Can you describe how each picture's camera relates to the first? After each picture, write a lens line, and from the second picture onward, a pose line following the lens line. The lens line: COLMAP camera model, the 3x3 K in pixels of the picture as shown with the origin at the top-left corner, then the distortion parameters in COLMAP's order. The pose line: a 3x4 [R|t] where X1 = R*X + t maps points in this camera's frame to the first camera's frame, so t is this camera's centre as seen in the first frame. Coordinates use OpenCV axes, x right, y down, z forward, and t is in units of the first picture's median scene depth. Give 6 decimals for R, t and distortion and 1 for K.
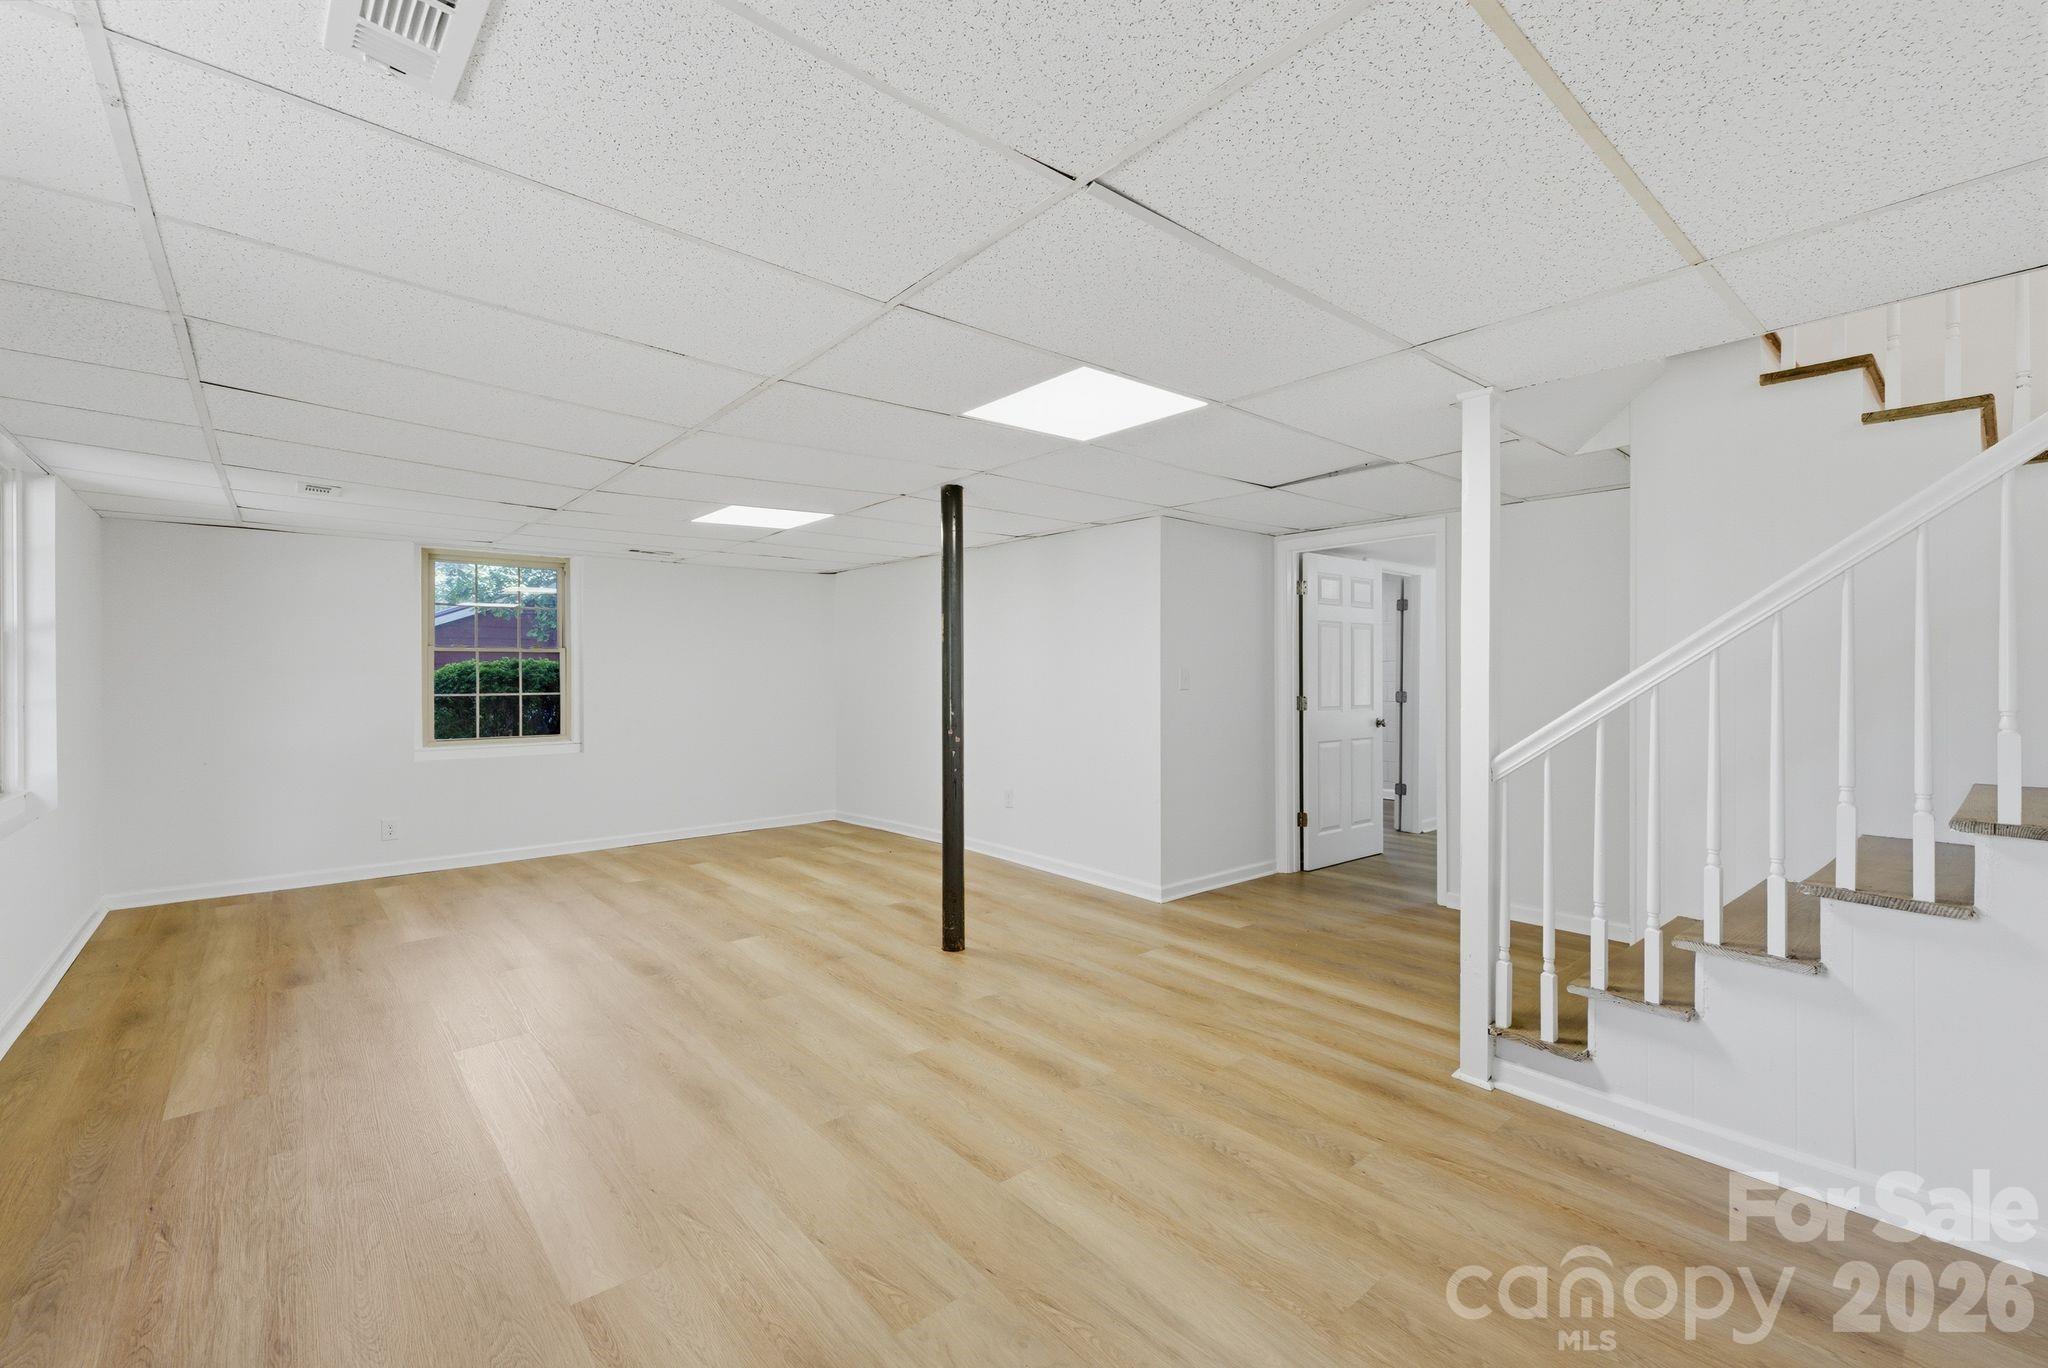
lens RADIAL K [[856.1, 0, 1027.1], [0, 856.1, 672.9], [0, 0, 1]] dist [0.004092, -0.000230]
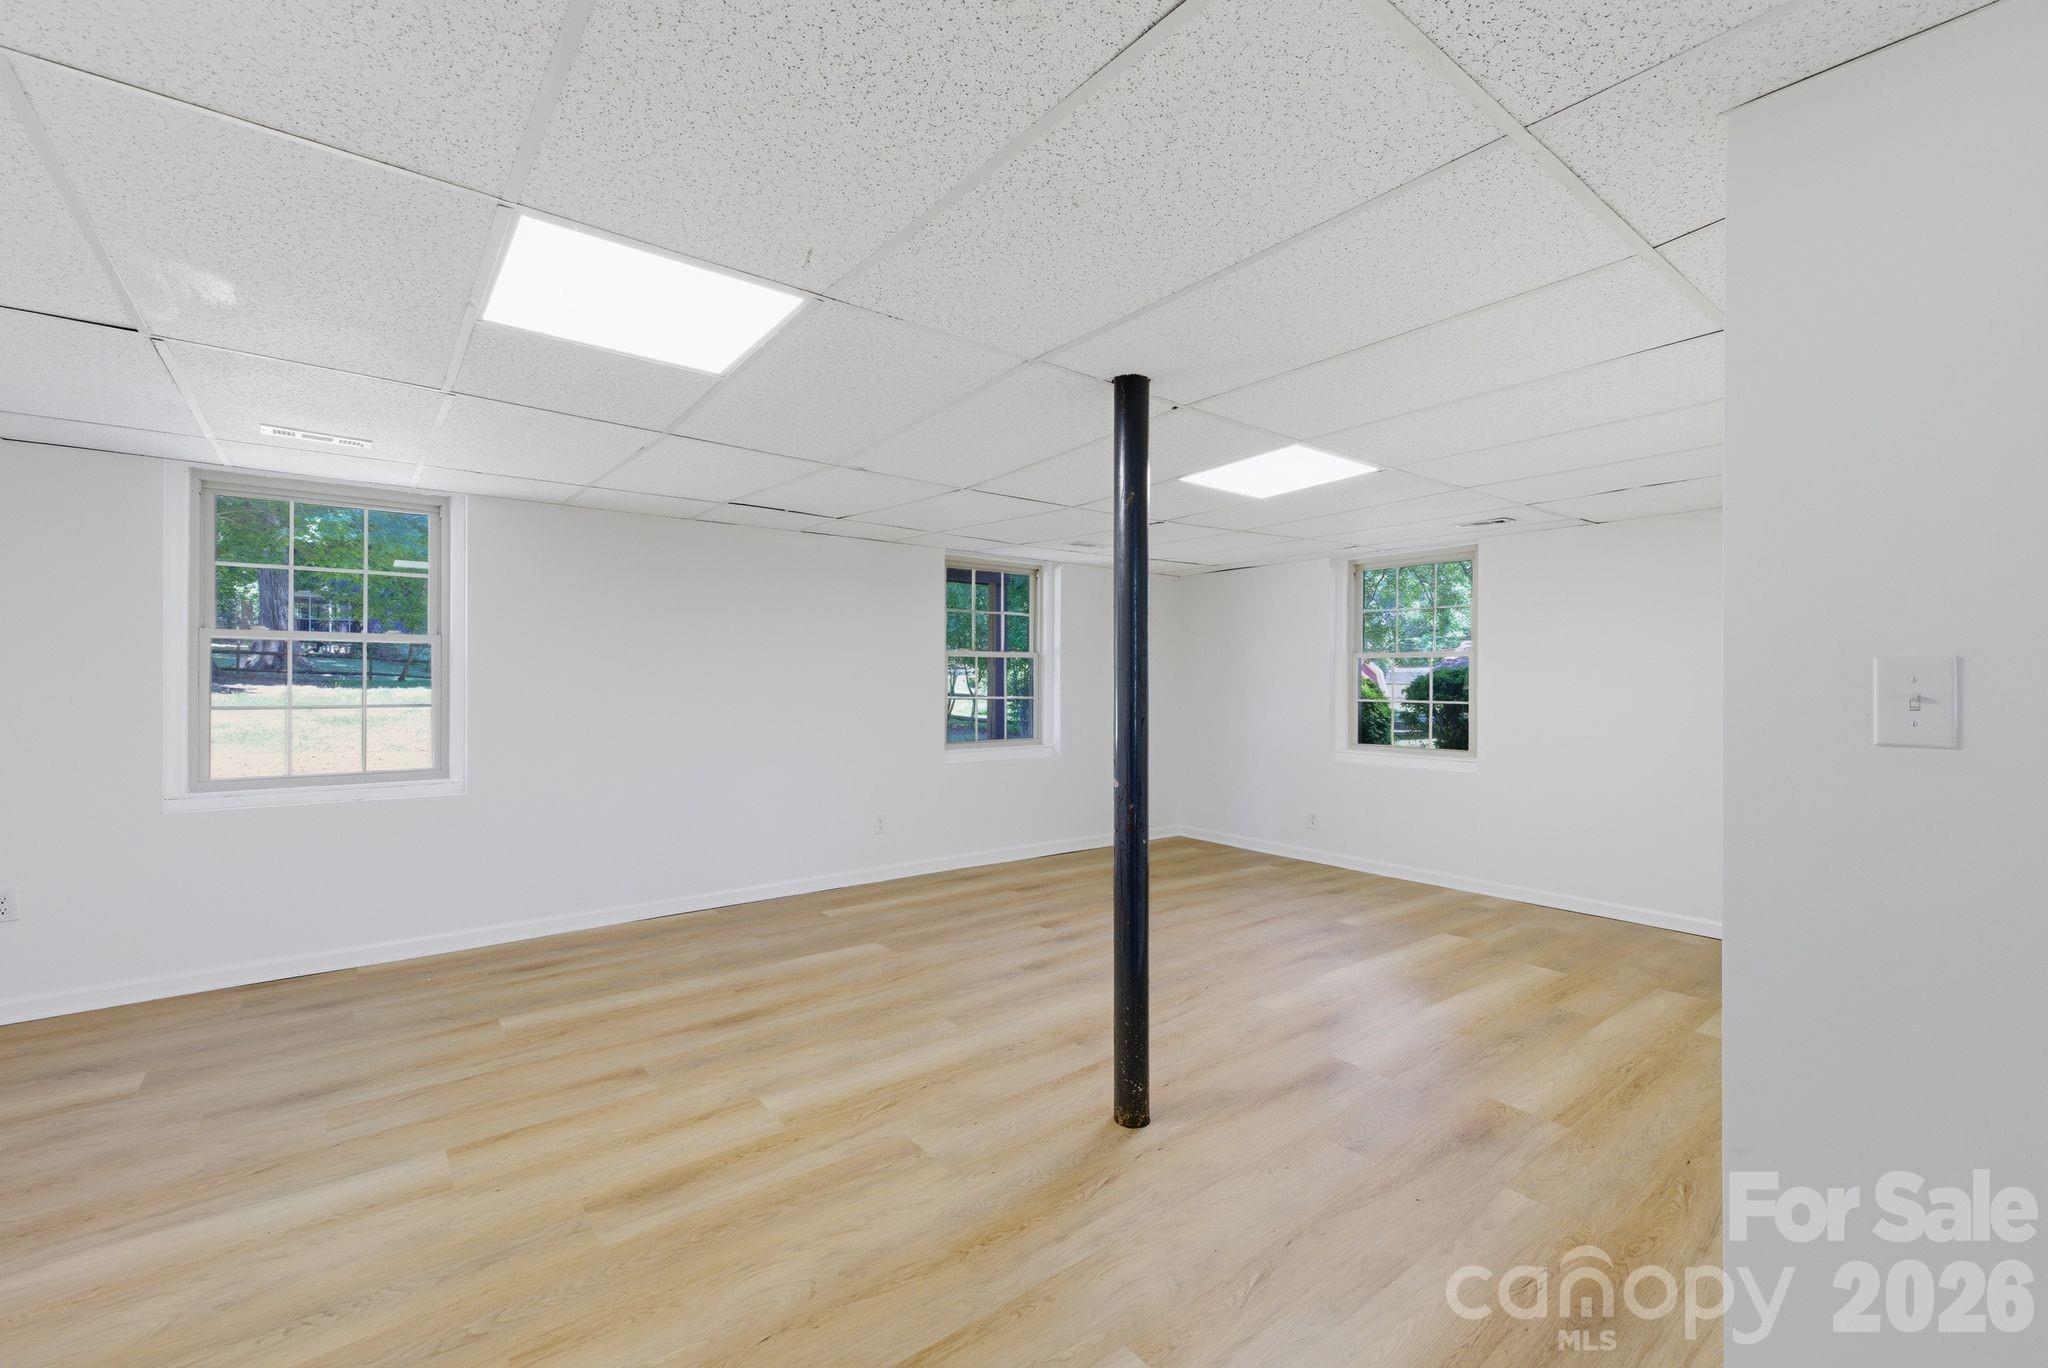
lens RADIAL K [[856.1, 0, 1028.2], [0, 856.1, 690.5], [0, 0, 1]] dist [0.004092, -0.000230]
pose [[-0.035929, 0.016639, -0.999216, 0.679562], [-0.003049, 0.999855, 0.016759, -0.004848], [0.999350, 0.003649, -0.035873, 1.184644]]
